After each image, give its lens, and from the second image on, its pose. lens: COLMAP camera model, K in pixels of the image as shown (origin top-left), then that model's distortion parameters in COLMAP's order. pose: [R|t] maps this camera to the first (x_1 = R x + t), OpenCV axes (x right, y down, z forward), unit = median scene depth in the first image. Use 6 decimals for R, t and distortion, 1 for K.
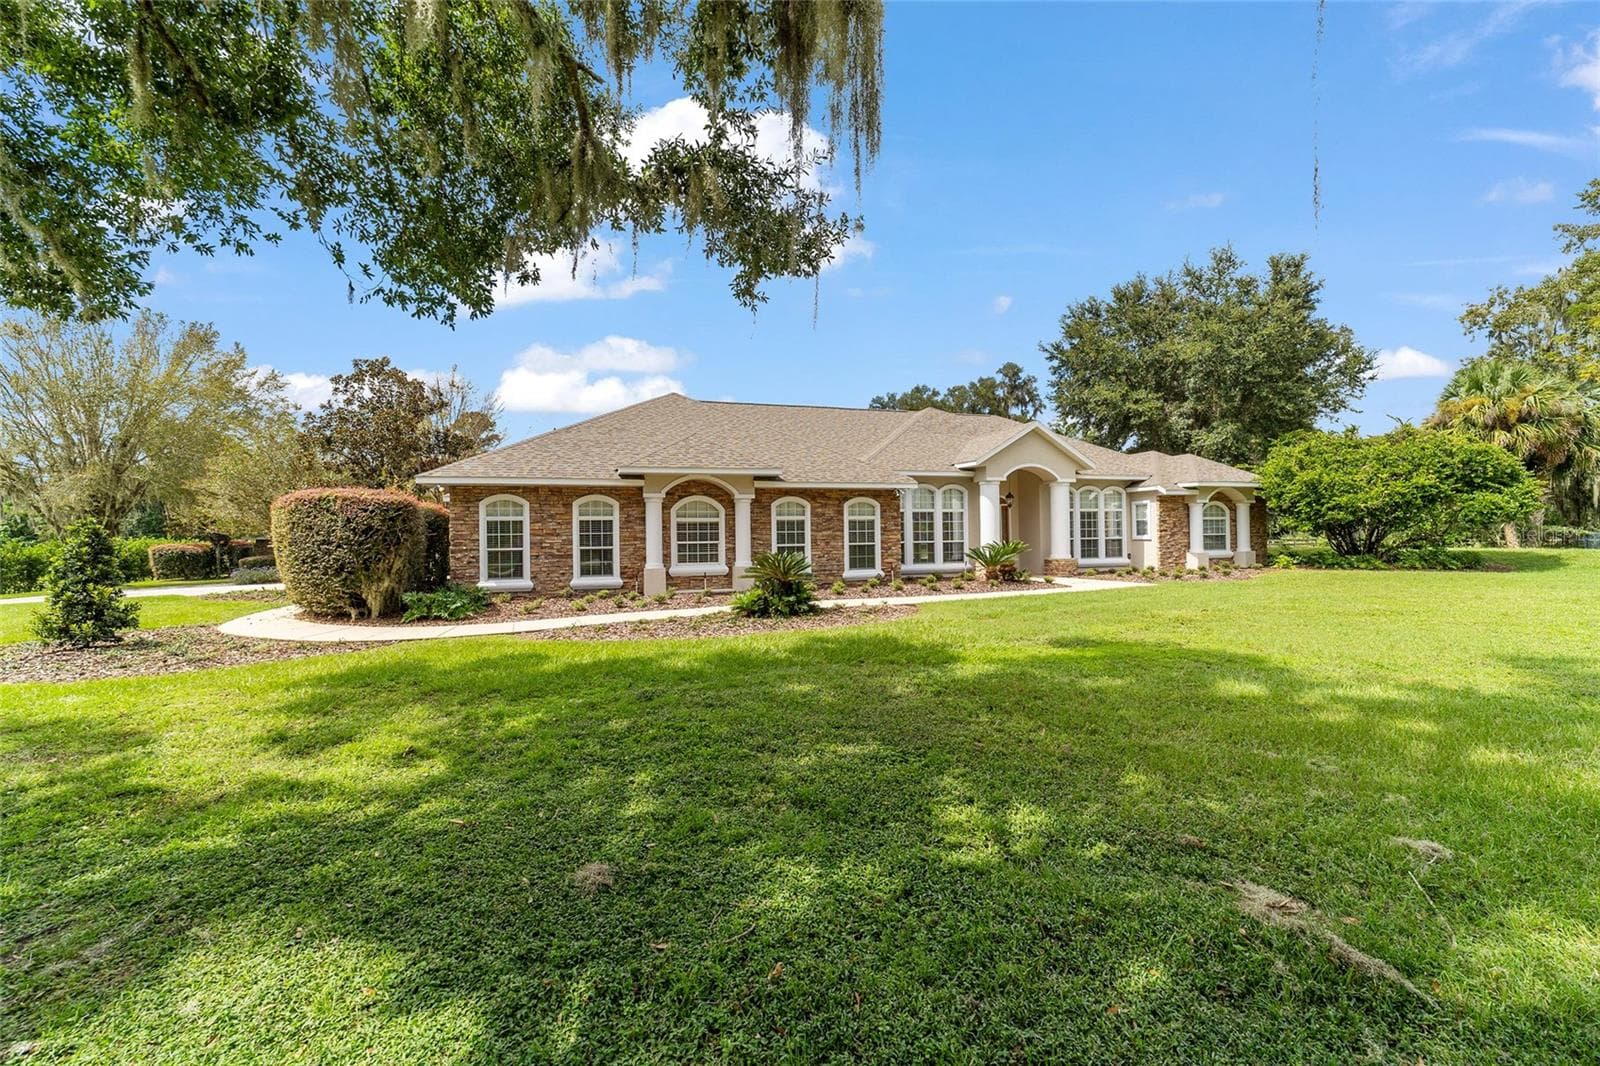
lens RADIAL K [[609.6, 0, 795.8], [0, 609.6, 525.2], [0, 0, 1]] dist [-0.017241, 0.008671]
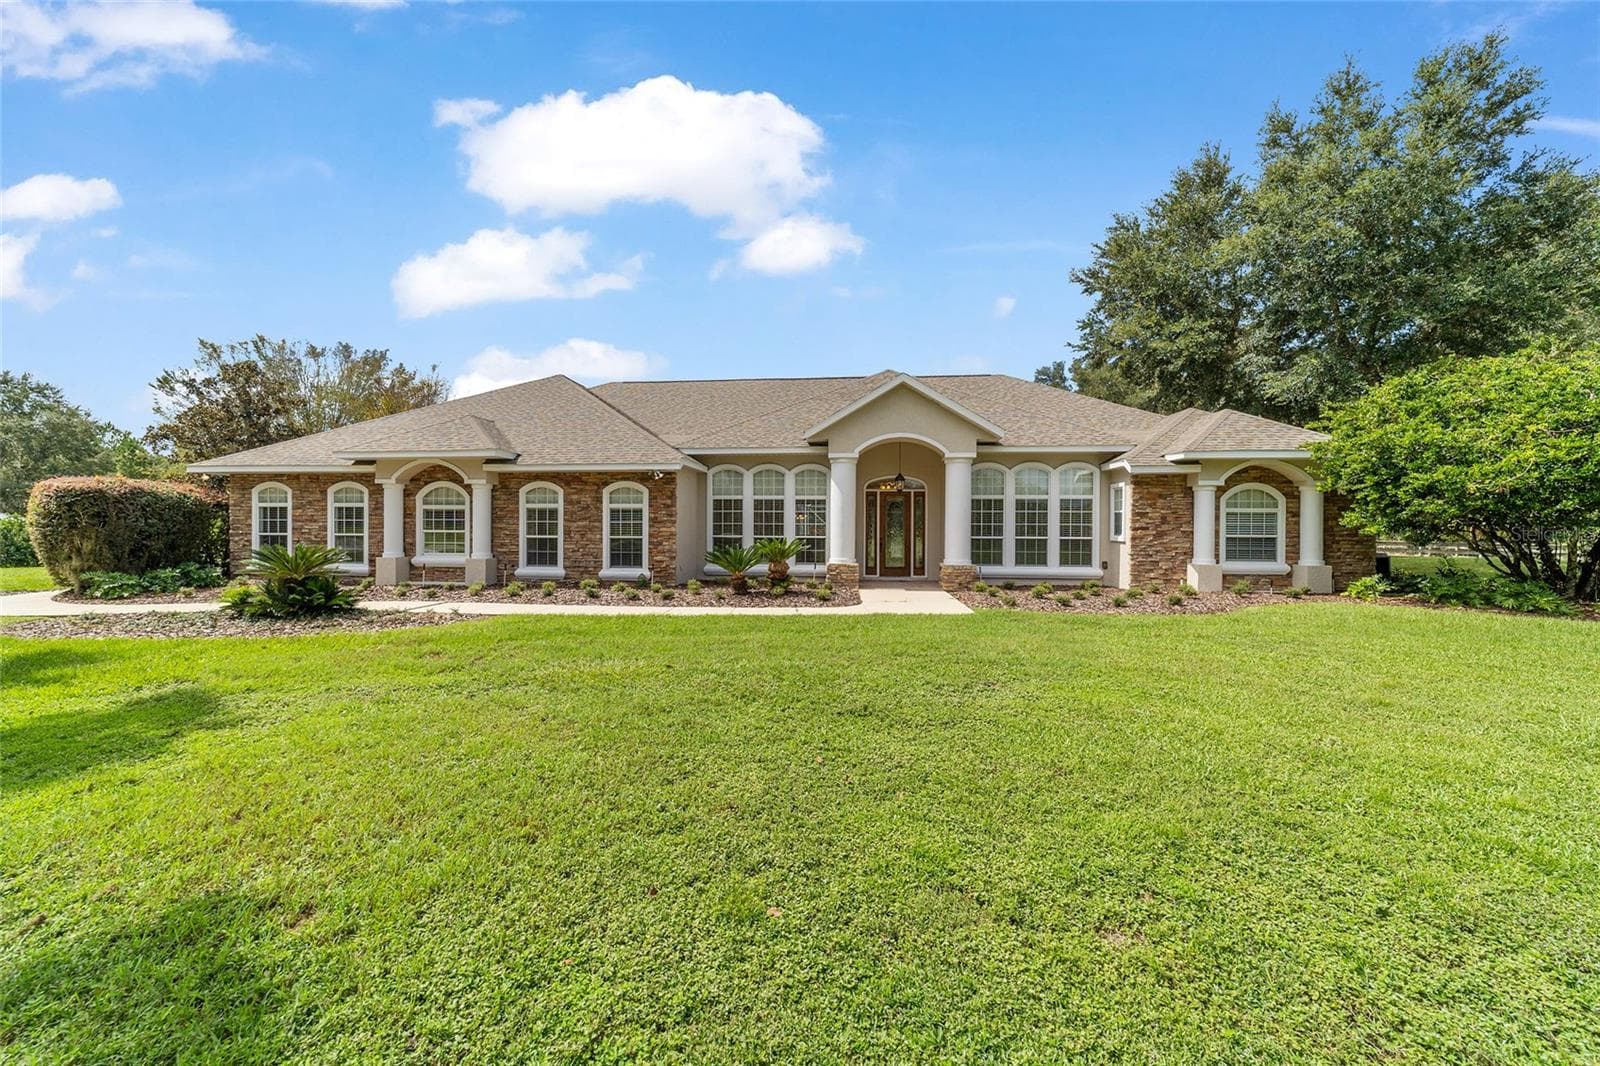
lens RADIAL K [[609.6, 0, 795.8], [0, 609.6, 525.2], [0, 0, 1]] dist [-0.017241, 0.008671]
pose [[0.924797, 0.016807, -0.380089, 0.635592], [-0.010192, 0.999760, 0.019410, -0.004451], [0.380324, -0.014077, 0.924746, 0.316971]]
